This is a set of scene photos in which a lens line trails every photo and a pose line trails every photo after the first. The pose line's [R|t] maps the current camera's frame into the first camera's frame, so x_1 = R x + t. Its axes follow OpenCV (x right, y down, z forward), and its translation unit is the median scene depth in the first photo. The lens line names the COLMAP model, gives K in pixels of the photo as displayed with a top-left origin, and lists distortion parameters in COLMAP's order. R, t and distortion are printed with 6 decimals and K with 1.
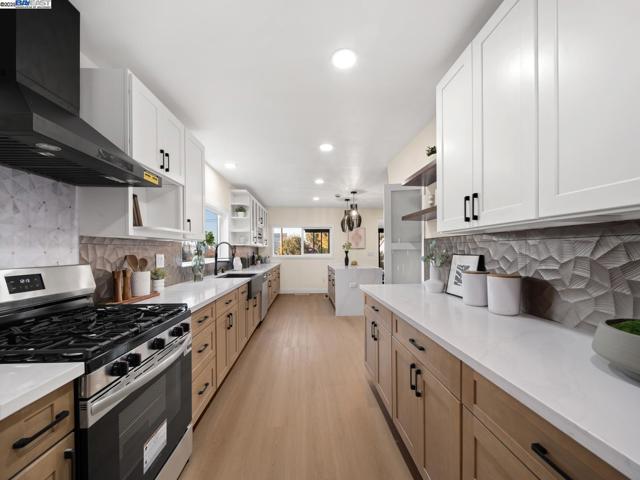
lens RADIAL K [[256.8, 0, 320.0], [0, 256.8, 245.2], [0, 0, 1]] dist [0.001389, -0.001128]
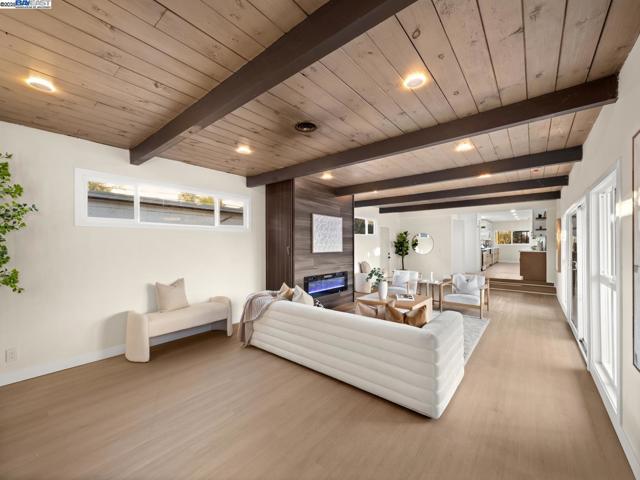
lens RADIAL K [[256.8, 0, 322.6], [0, 256.8, 241.3], [0, 0, 1]] dist [0.001389, -0.001128]
pose [[0.739625, 0.003055, -0.673012, 0.321534], [-0.001220, 0.999994, 0.003198, 0.018365], [0.673018, -0.001544, 0.739625, -2.449594]]
